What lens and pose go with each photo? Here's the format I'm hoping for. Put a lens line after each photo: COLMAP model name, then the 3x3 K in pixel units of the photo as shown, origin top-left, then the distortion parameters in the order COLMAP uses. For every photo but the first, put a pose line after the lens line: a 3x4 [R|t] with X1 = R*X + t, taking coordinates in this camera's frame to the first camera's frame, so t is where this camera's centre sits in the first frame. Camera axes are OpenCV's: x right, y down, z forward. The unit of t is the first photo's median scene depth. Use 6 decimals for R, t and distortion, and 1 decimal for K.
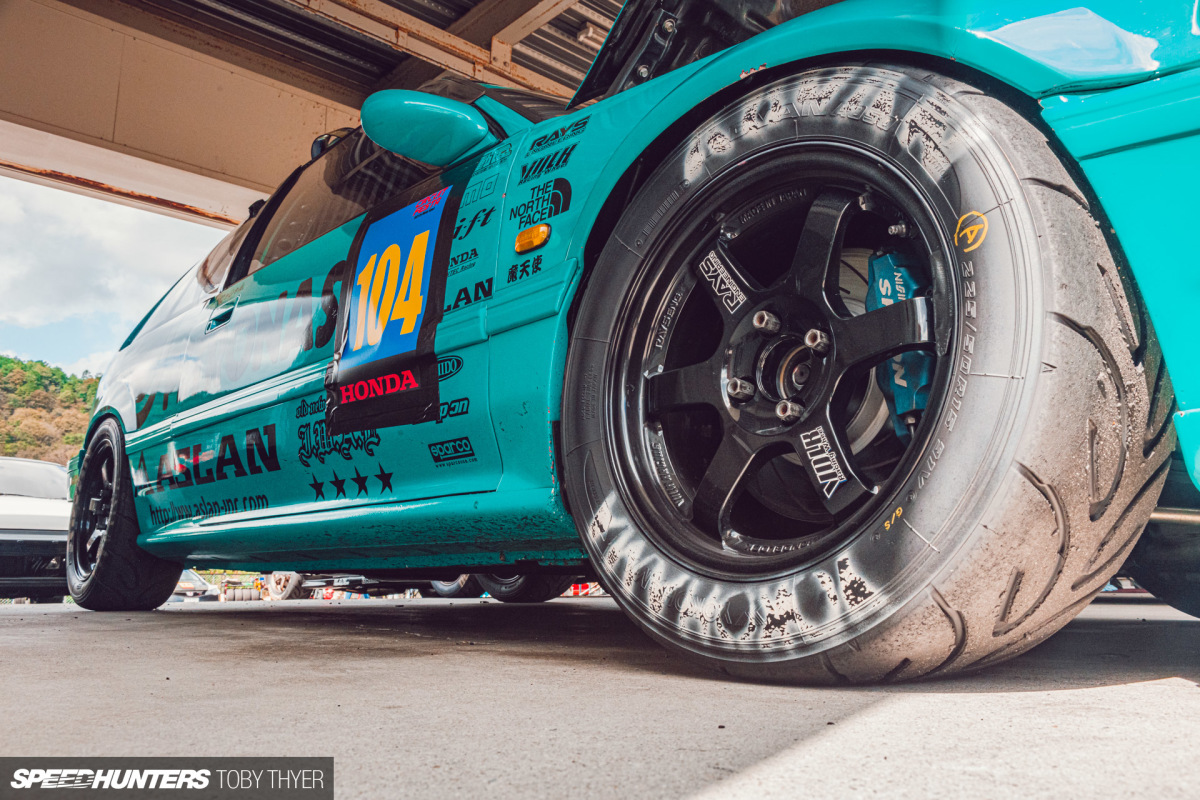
lens RADIAL K [[932.2, 0, 600.0], [0, 932.2, 400.0], [0, 0, 1]] dist [-0.002924, 0.000439]
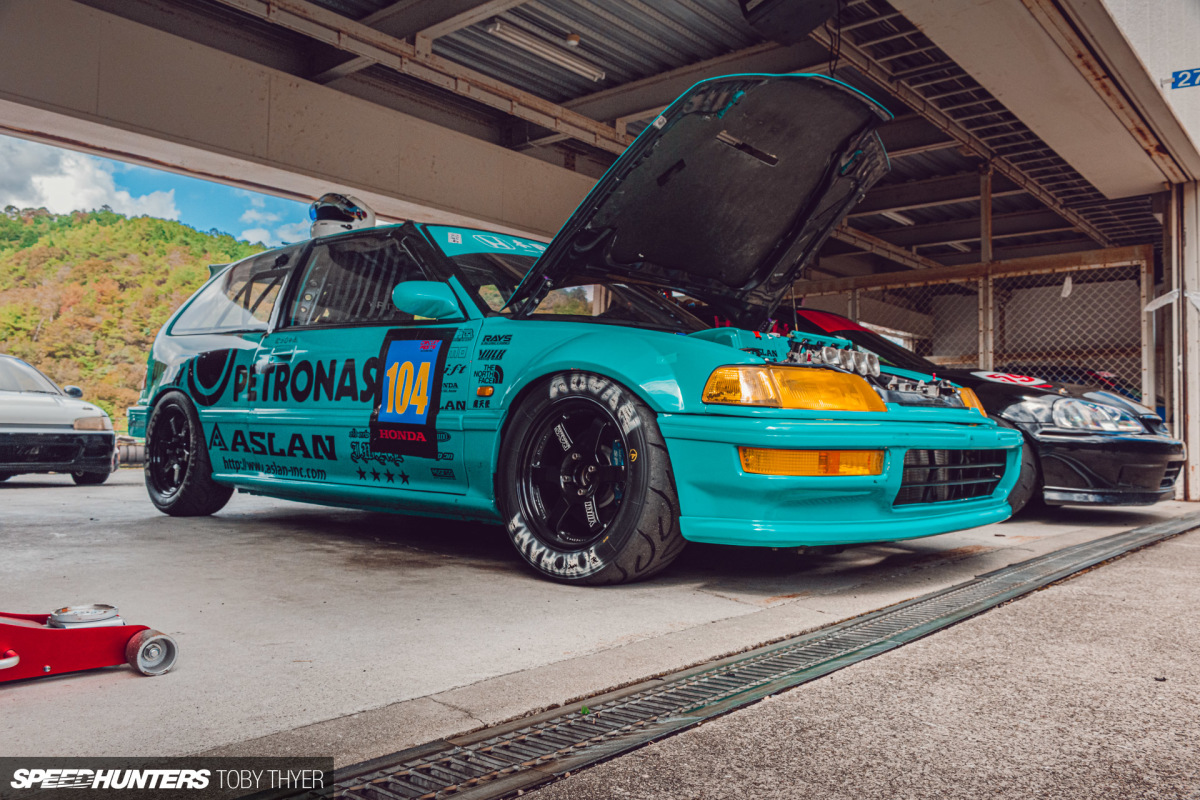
lens RADIAL K [[932.2, 0, 600.0], [0, 932.2, 400.0], [0, 0, 1]] dist [-0.002924, 0.000439]
pose [[0.992182, 0.024295, 0.122410, -0.076542], [-0.042657, 0.987811, 0.149700, -0.532694], [-0.117281, -0.153752, 0.981125, -1.350570]]
